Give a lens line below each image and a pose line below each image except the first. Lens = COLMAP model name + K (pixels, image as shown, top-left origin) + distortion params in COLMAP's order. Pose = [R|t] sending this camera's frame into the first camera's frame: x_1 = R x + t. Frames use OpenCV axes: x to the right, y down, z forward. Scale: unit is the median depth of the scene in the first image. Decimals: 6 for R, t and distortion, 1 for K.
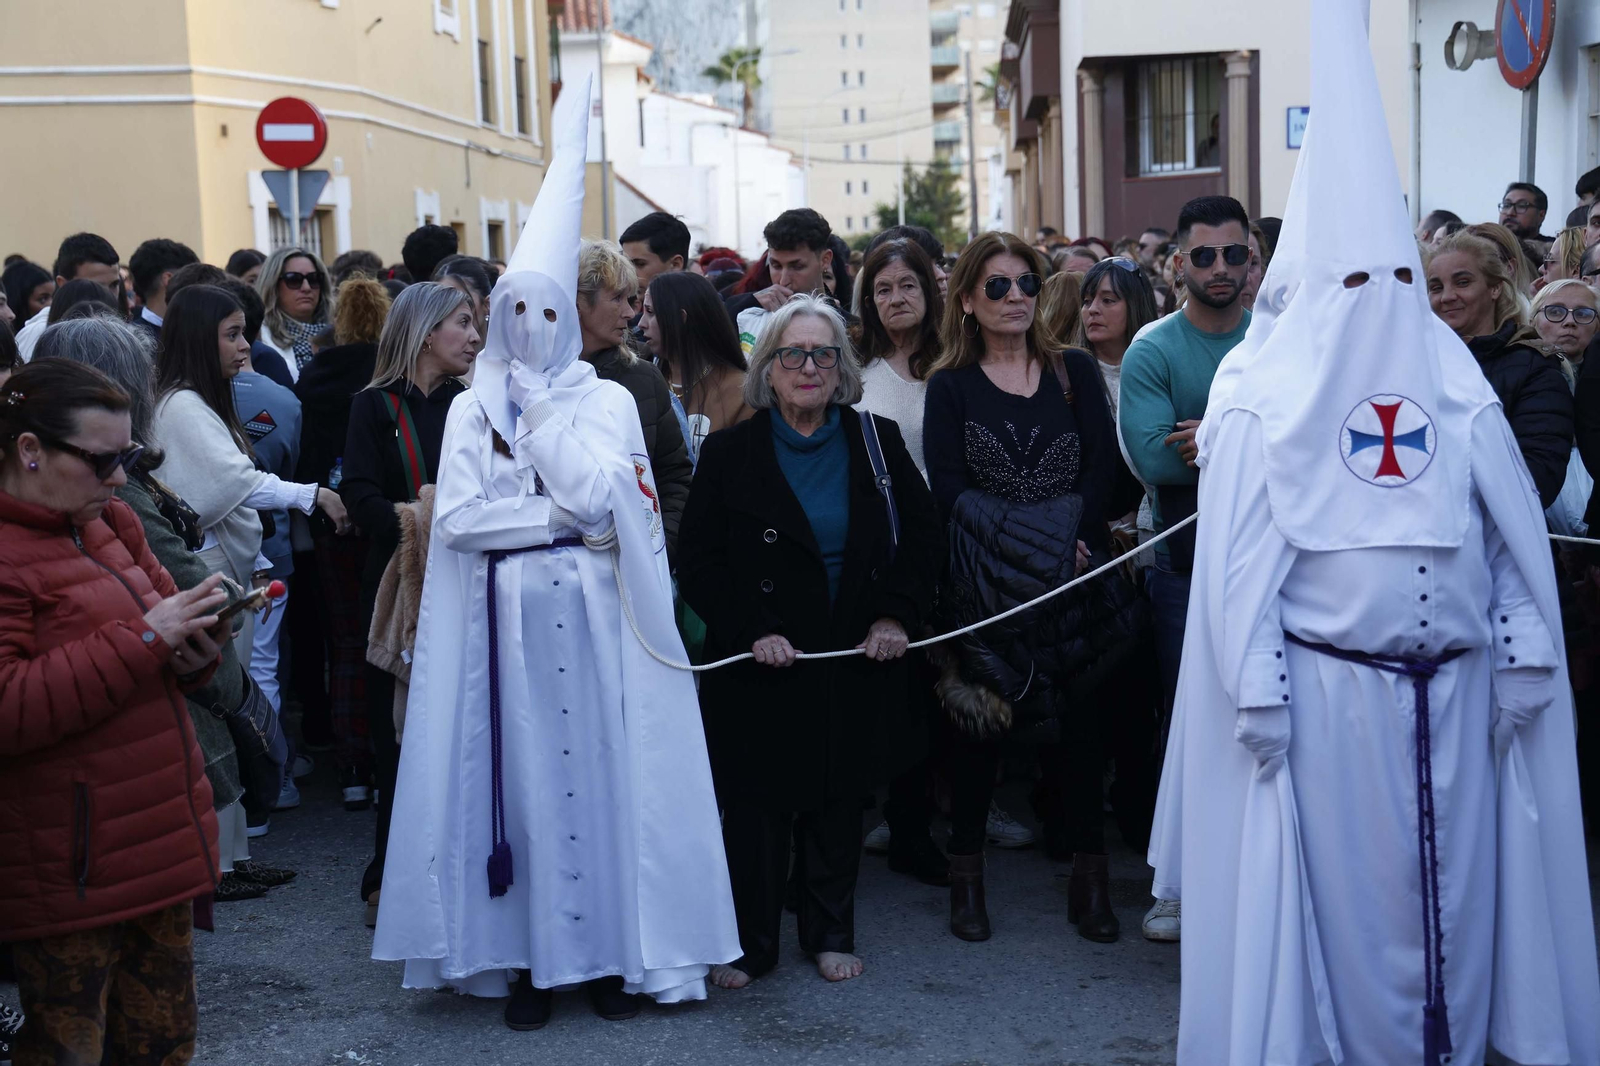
lens RADIAL K [[2589.8, 0, 800.0], [0, 2589.8, 533.0], [0, 0, 1]] dist [-0.001501, 3.382694]
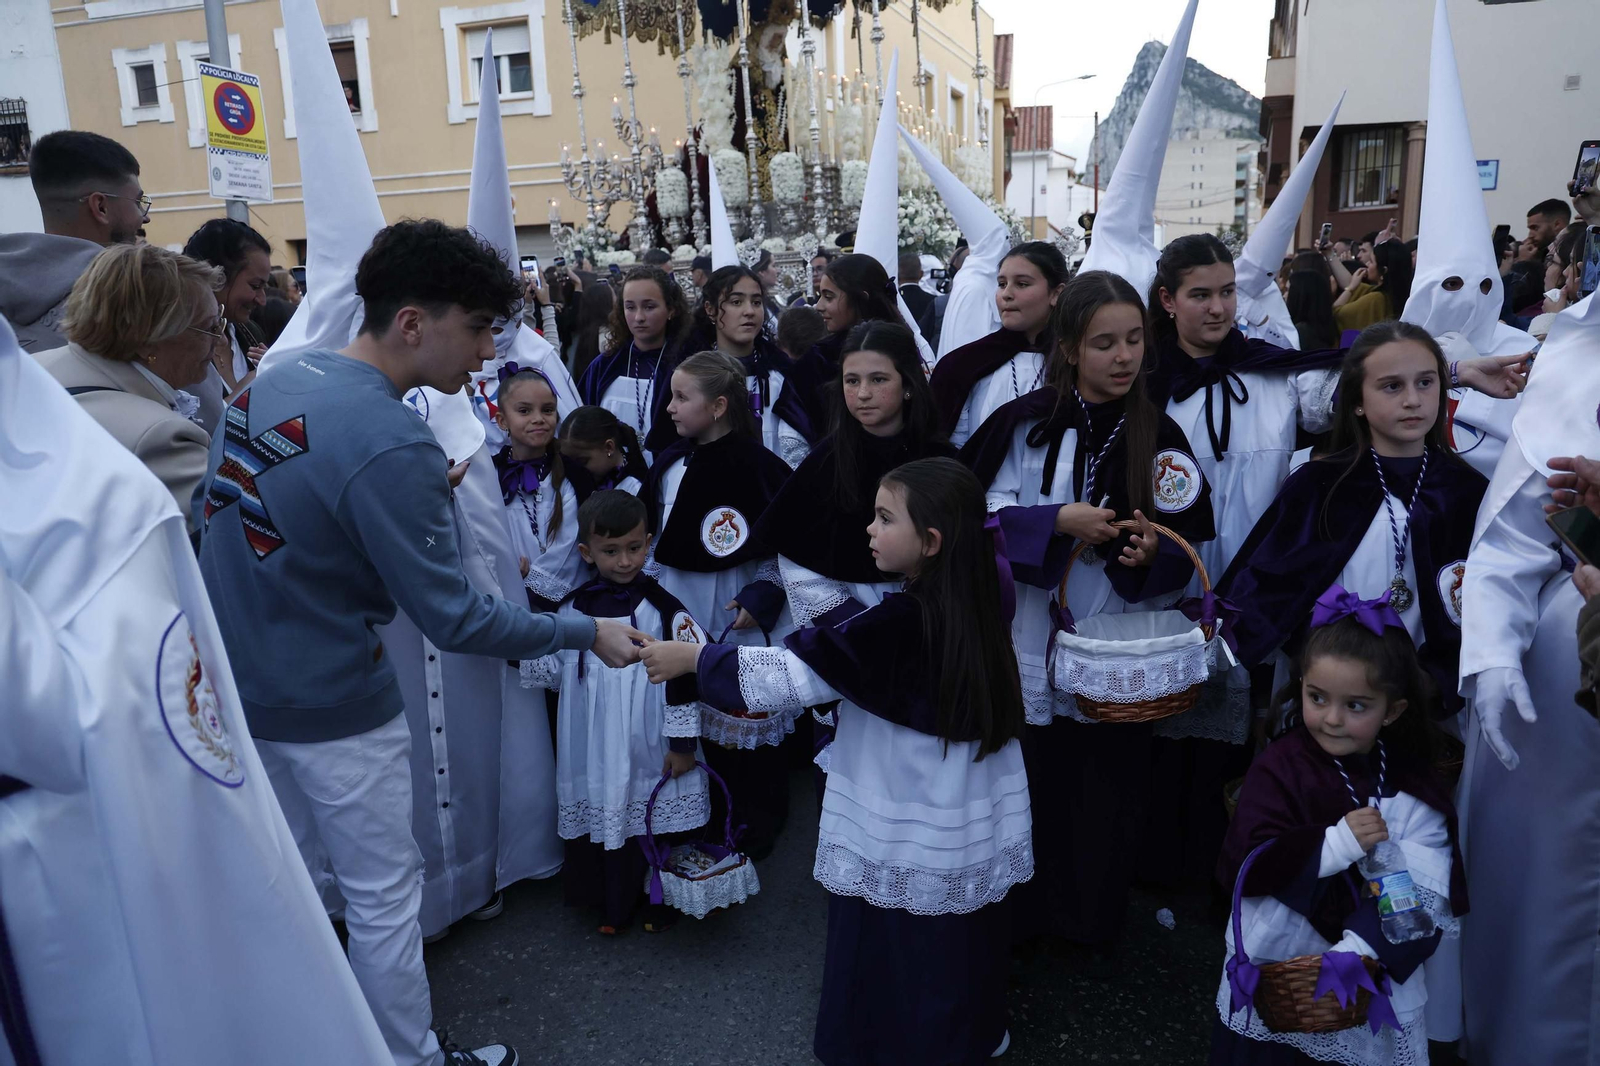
lens RADIAL K [[1101.6, 0, 800.0], [0, 1101.6, 533.0], [0, 0, 1]] dist [-0.030793, -0.000398]
pose [[0.951271, 0.079482, -0.297937, 0.036519], [-0.039816, 0.989781, 0.136922, -0.026269], [0.305776, -0.118388, 0.944715, 0.284912]]
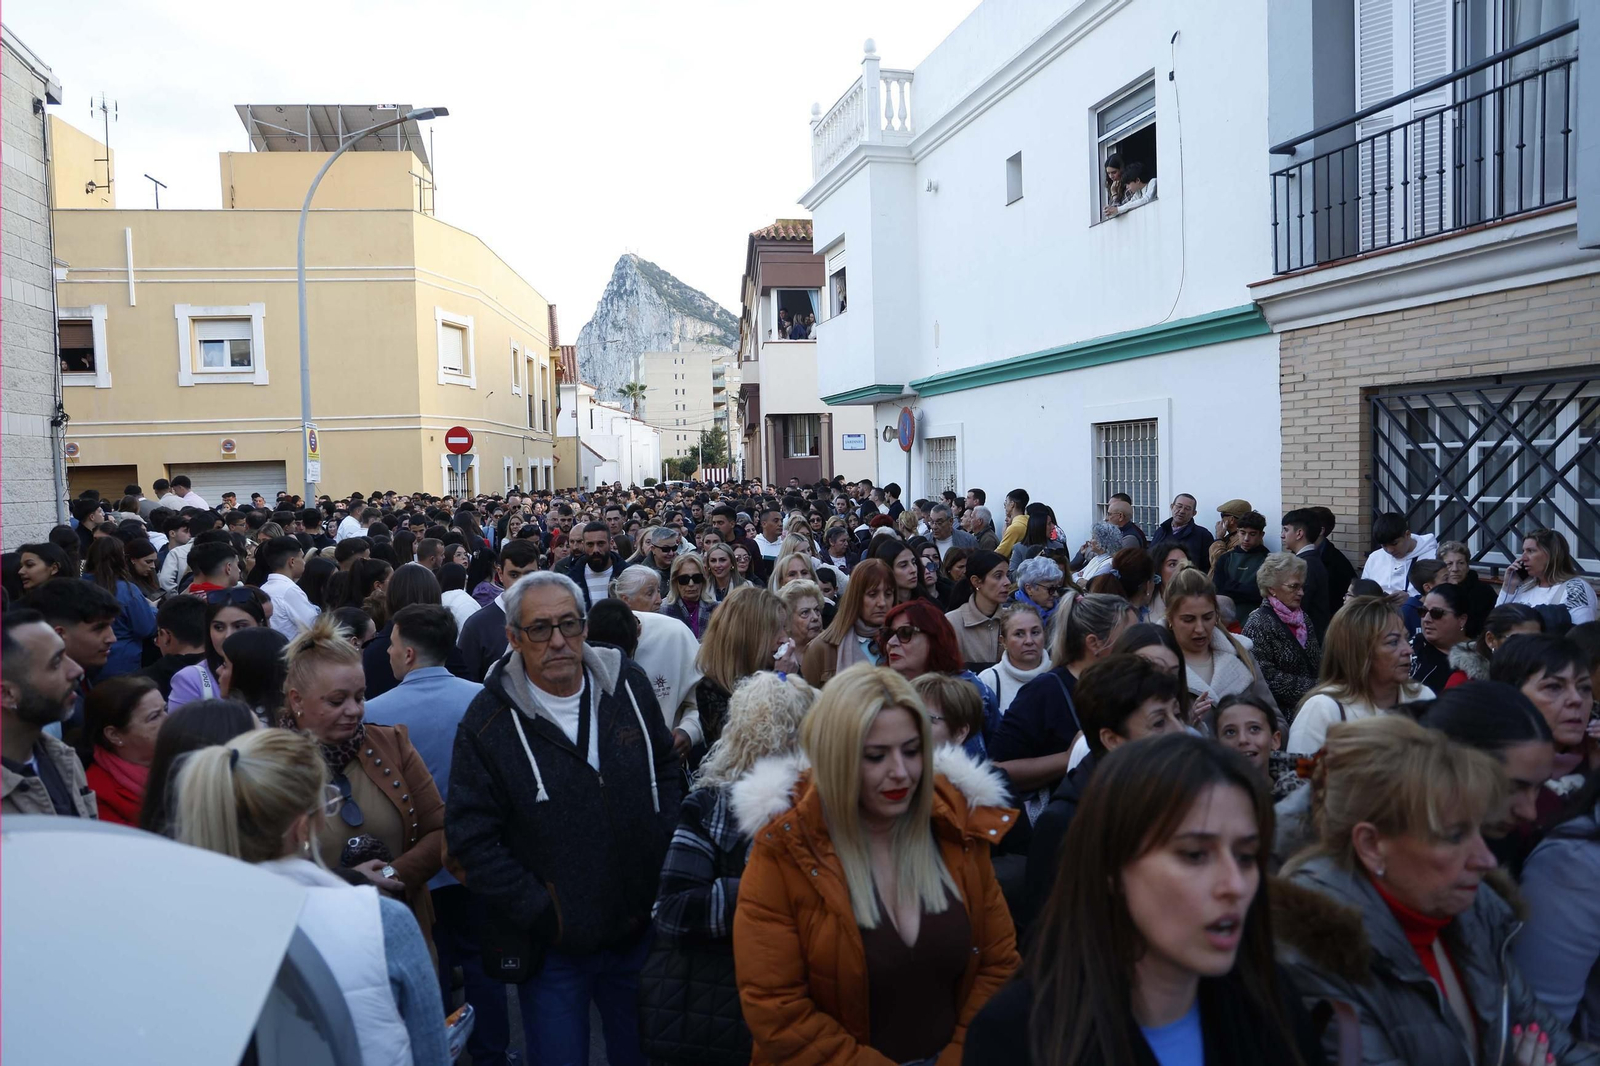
lens RADIAL K [[1101.6, 0, 800.0], [0, 1101.6, 533.0], [0, 0, 1]] dist [-0.030793, -0.000398]
pose [[0.991623, 0.004666, 0.129082, -0.001076], [0.001339, 0.998922, -0.046395, -0.010292], [-0.129160, 0.046179, 0.990548, -0.093788]]
